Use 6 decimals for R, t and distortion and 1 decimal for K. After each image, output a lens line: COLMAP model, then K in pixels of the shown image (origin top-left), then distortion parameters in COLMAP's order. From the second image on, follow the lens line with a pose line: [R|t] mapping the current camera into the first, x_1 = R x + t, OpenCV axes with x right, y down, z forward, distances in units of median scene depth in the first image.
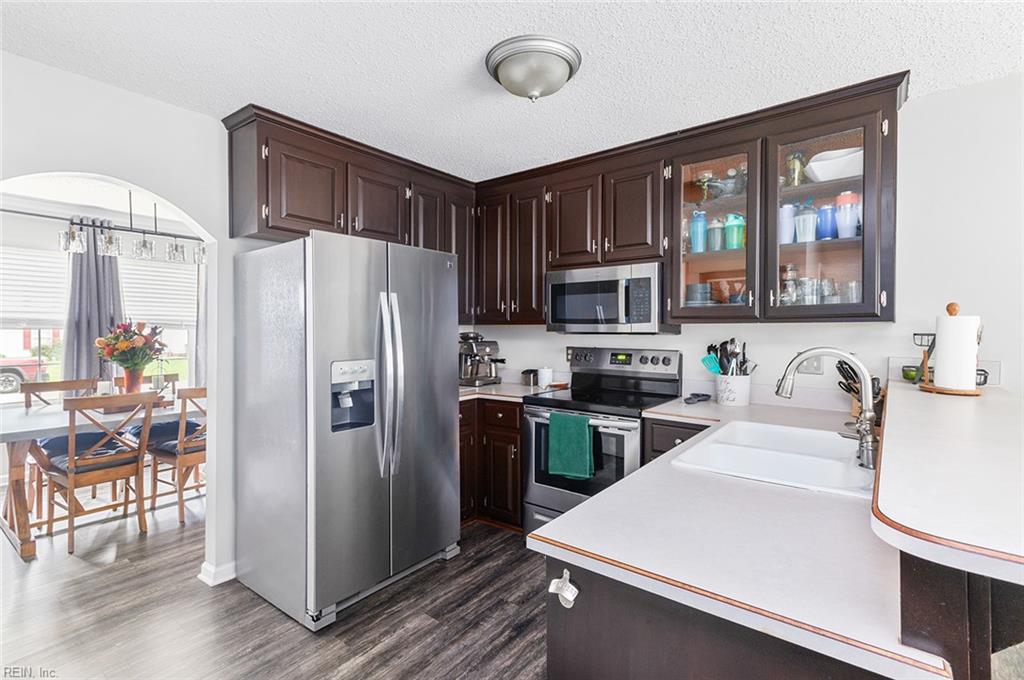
lens RADIAL K [[482.5, 0, 512.0], [0, 482.5, 340.0], [0, 0, 1]] dist [0.028828, -0.000884]
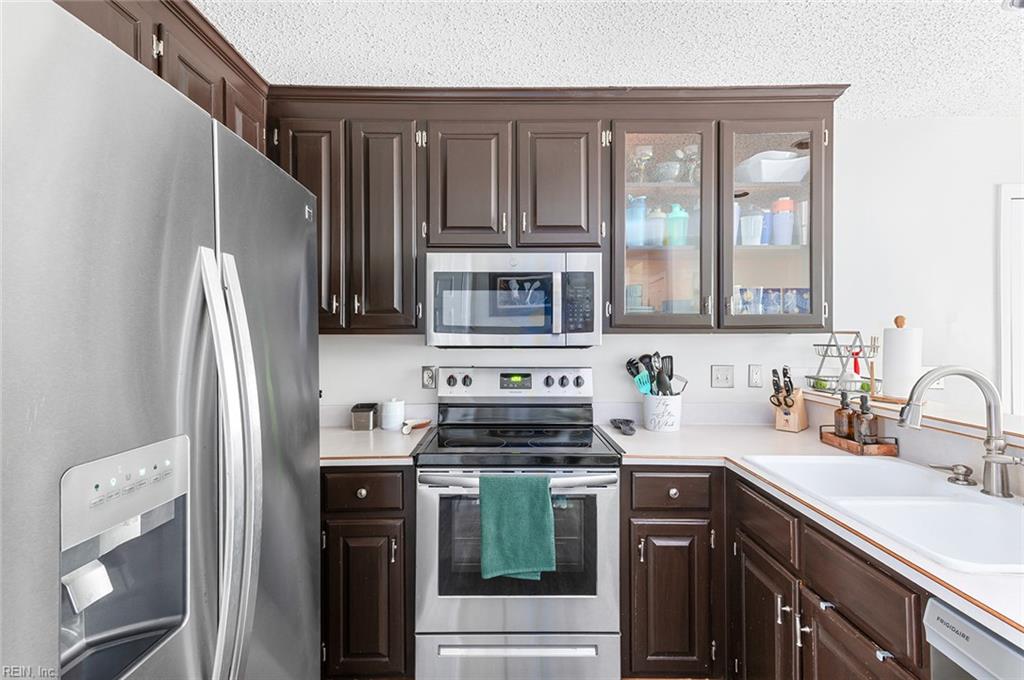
lens RADIAL K [[482.5, 0, 512.0], [0, 482.5, 340.0], [0, 0, 1]] dist [0.028828, -0.000884]
pose [[0.782434, -0.005932, 0.622705, -0.277203], [0.016923, 0.999788, -0.011740, -0.017707], [-0.622504, 0.019723, 0.782368, 0.492821]]
